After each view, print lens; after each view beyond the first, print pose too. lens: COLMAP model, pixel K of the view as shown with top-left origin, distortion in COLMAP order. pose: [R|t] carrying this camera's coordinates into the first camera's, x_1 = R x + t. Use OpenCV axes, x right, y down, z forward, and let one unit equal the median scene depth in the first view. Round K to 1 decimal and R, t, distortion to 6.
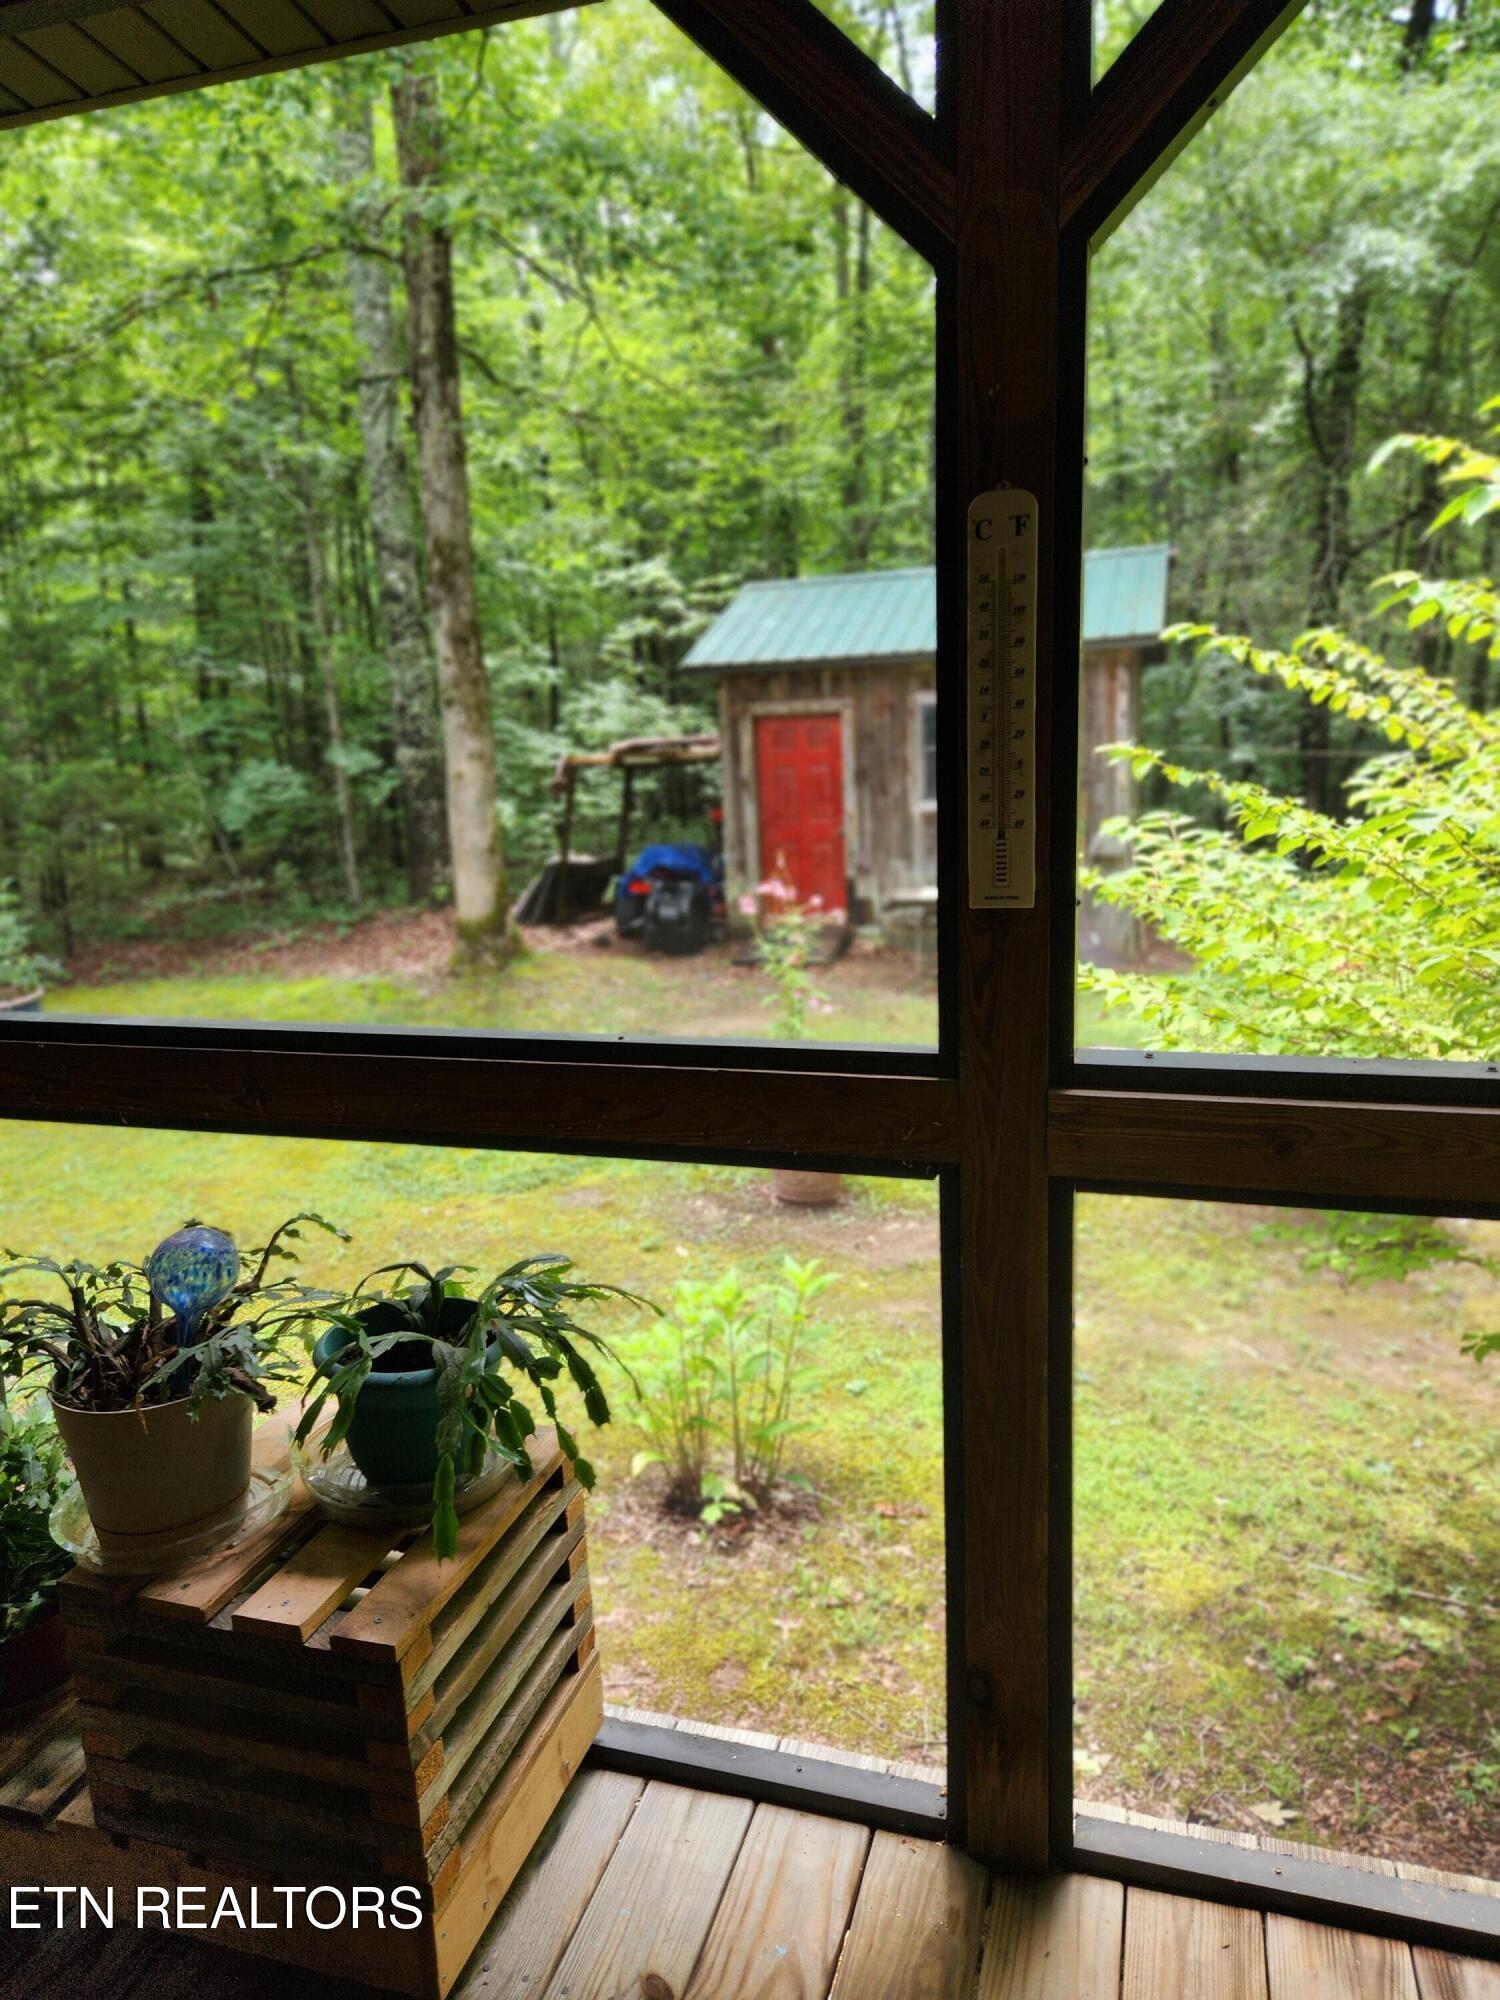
lens RADIAL K [[1349.2, 0, 745.3], [0, 1349.2, 1010.1], [0, 0, 1]] dist [0.060337, -0.046039]
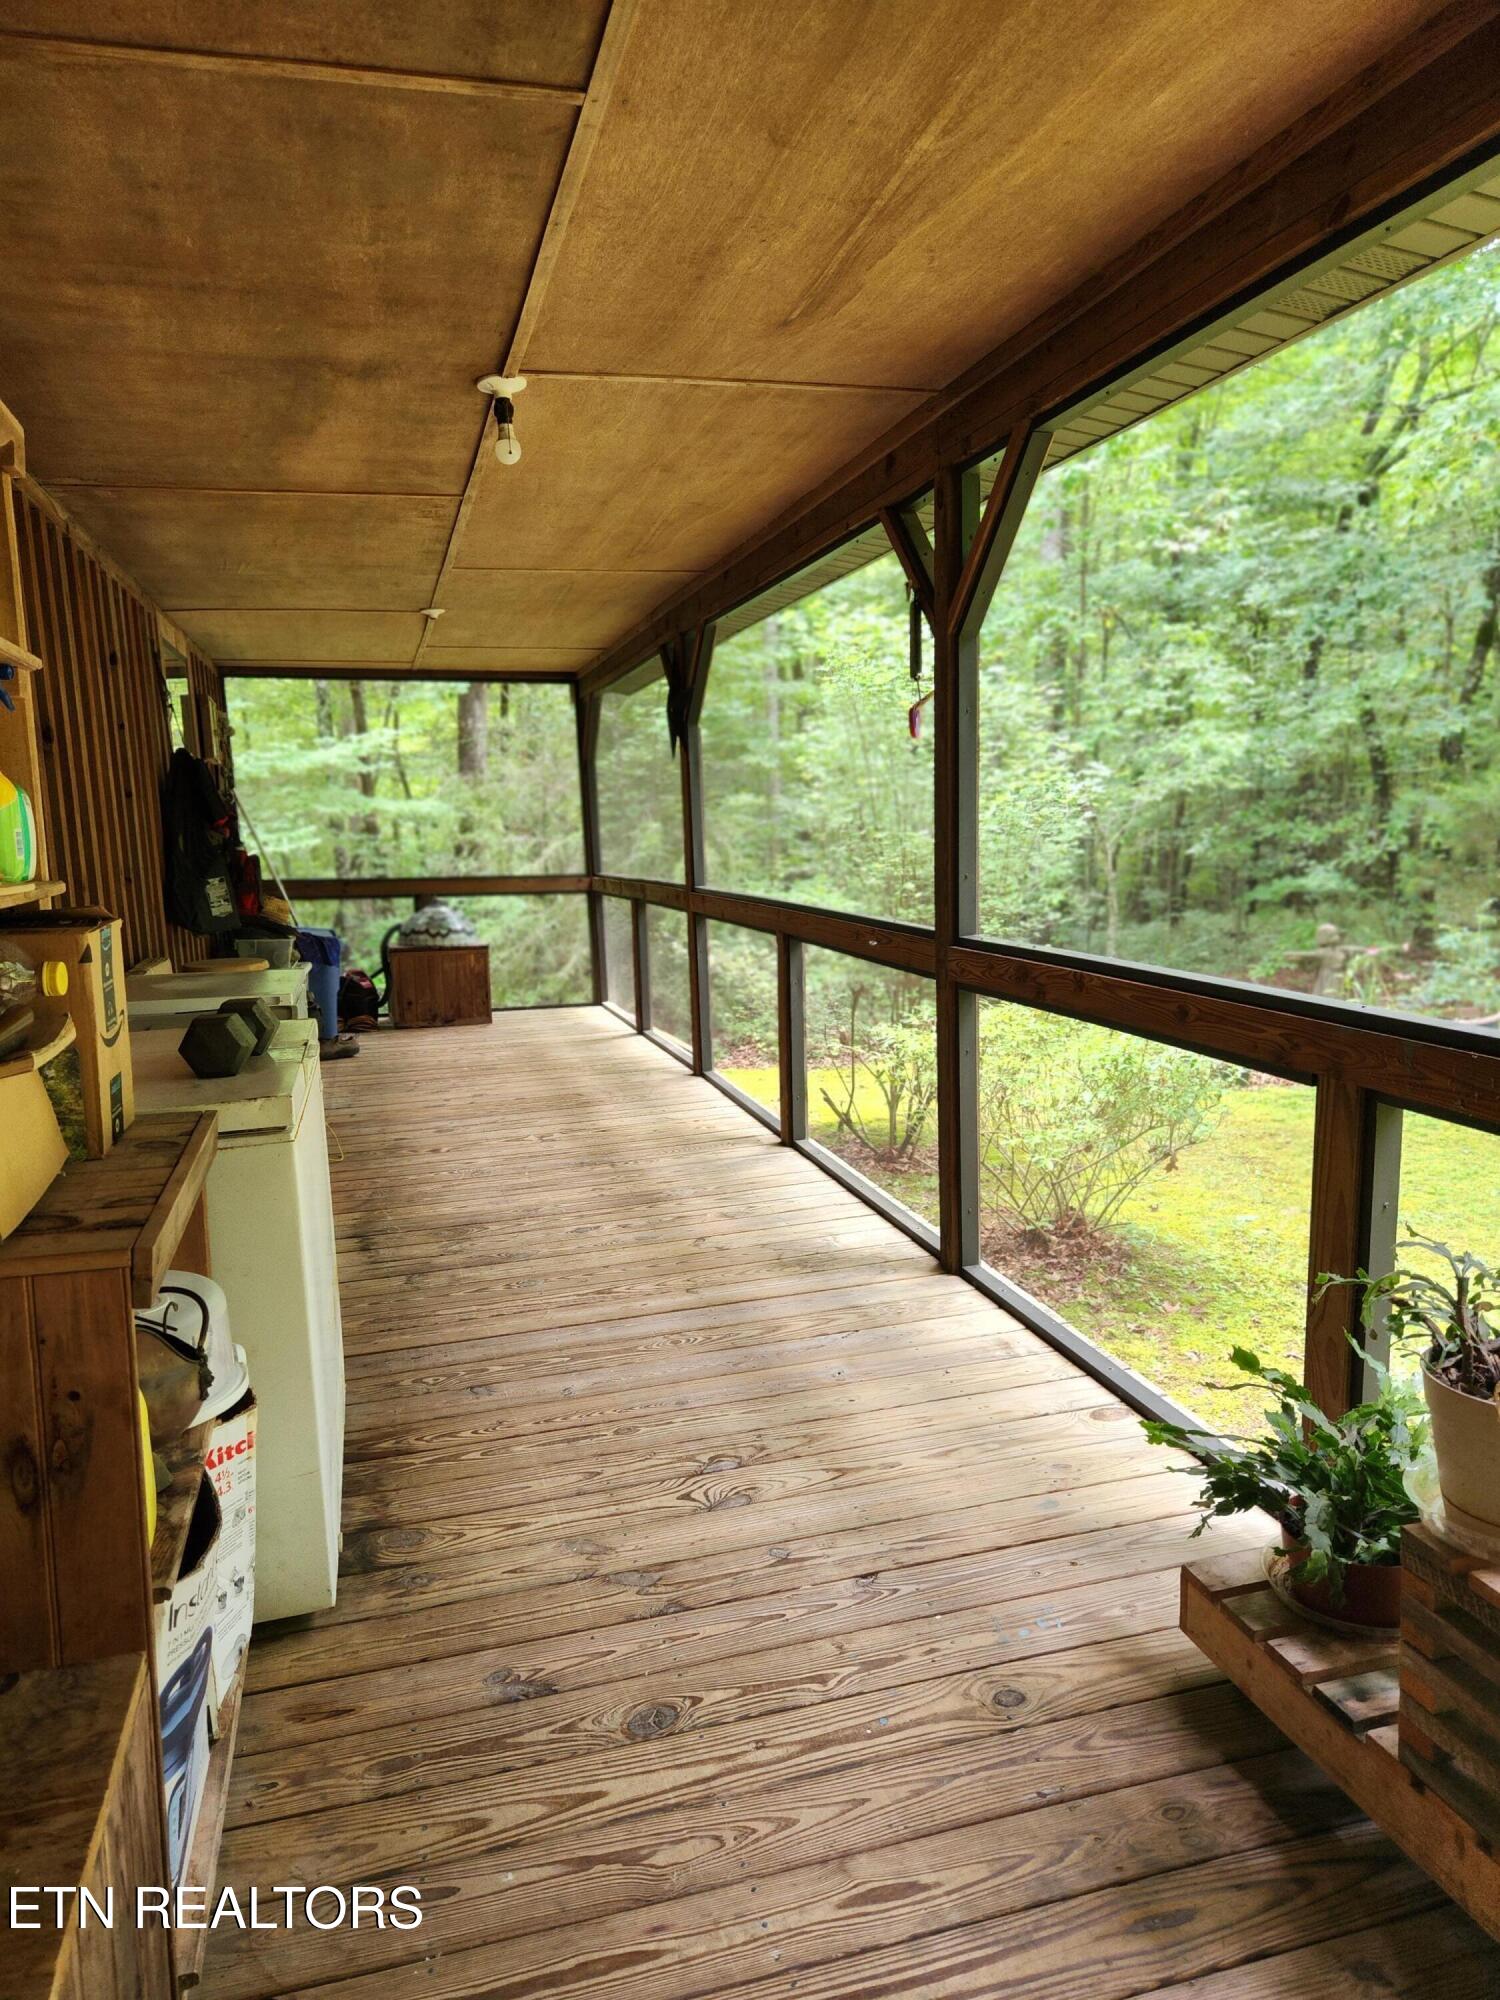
lens RADIAL K [[1349.2, 0, 743.2], [0, 1349.2, 1007.9], [0, 0, 1]] dist [0.060337, -0.046039]
pose [[0.545065, 0.134468, -0.827540, 0.071013], [-0.147841, 0.987002, 0.063002, 0.007202], [0.825256, 0.088004, 0.557860, -0.099410]]
